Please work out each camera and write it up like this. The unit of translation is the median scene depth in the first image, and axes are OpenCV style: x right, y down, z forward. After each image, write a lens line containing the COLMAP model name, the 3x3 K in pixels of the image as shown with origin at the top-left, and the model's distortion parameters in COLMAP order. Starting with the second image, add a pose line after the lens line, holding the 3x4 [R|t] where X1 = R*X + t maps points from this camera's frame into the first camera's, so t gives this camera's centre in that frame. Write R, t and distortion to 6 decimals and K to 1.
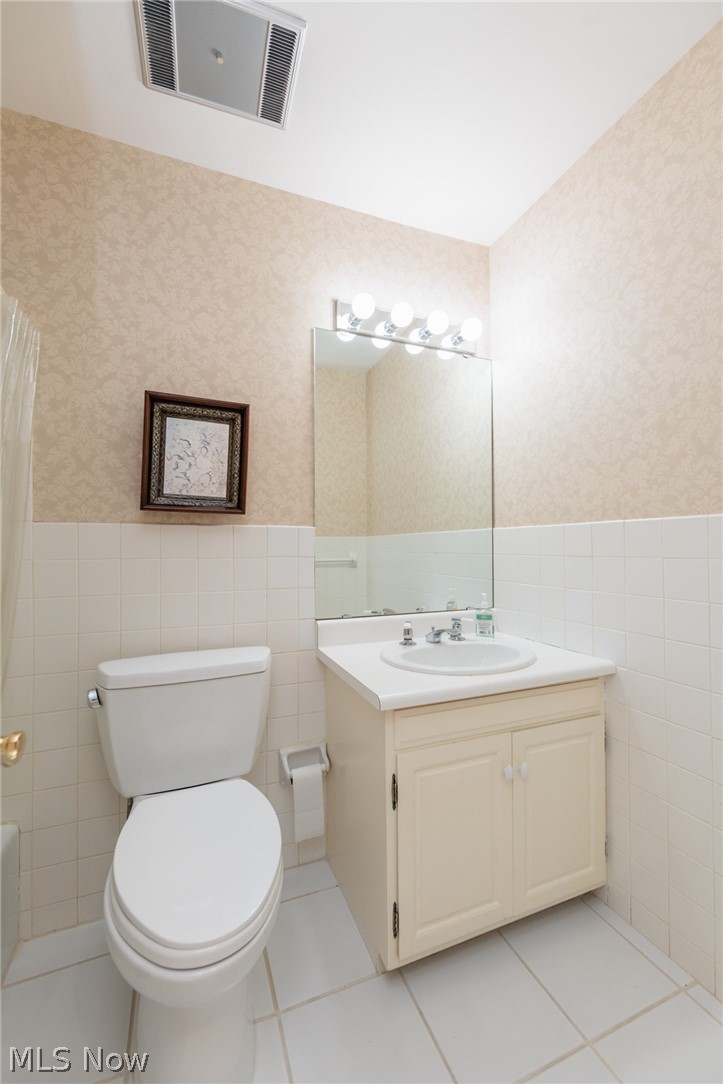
lens RADIAL K [[449.5, 0, 364.2], [0, 449.5, 564.6], [0, 0, 1]] dist [0.029912, -0.000113]
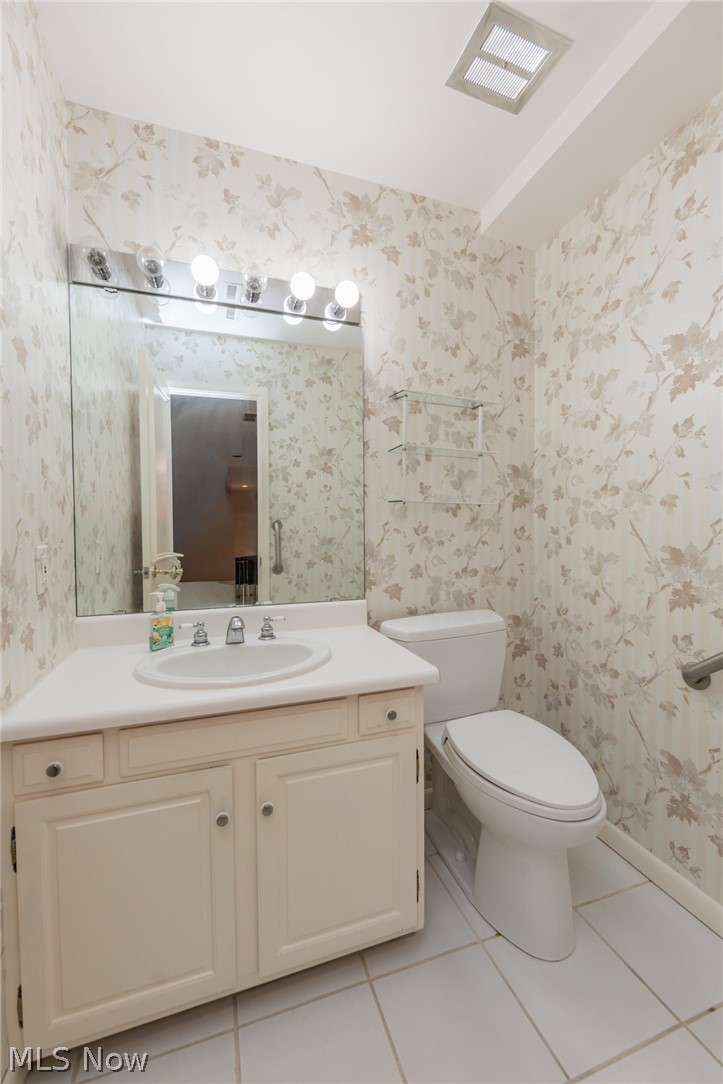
lens RADIAL K [[431.9, 0, 361.5], [0, 431.9, 542.0], [0, 0, 1]] dist [-0.001520, -0.000190]
pose [[0.998362, 0.000510, -0.057205, 0.350580], [-0.001171, 0.999933, -0.011527, -0.009202], [0.057196, 0.011575, 0.998296, 0.141183]]
